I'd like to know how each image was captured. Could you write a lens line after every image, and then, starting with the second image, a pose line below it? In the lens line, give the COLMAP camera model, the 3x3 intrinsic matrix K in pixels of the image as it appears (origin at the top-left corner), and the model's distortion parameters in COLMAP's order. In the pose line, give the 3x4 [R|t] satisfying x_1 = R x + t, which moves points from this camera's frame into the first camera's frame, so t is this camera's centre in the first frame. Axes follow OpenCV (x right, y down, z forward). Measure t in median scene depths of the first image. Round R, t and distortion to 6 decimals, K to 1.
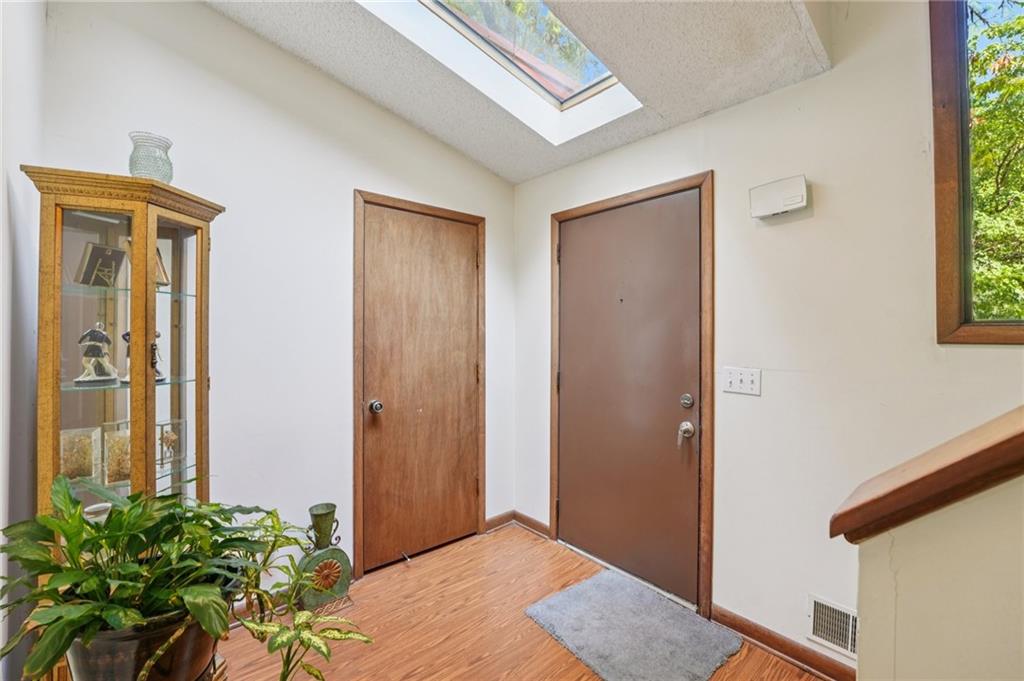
lens RADIAL K [[429.5, 0, 509.0], [0, 429.5, 332.9], [0, 0, 1]] dist [-0.021477, 0.000853]
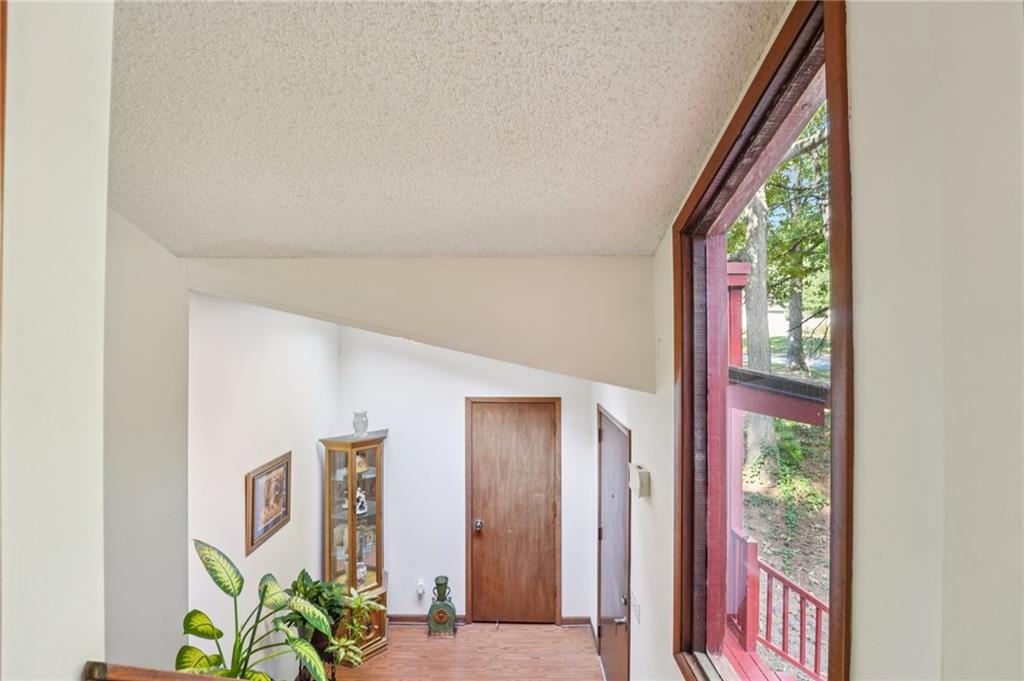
lens RADIAL K [[429.5, 0, 512.9], [0, 429.5, 340.9], [0, 0, 1]] dist [-0.021477, 0.000853]
pose [[0.744001, -0.004689, -0.668162, 0.810861], [0.004140, 0.999989, -0.002408, -0.484519], [0.668166, -0.000975, 0.744012, -0.132053]]
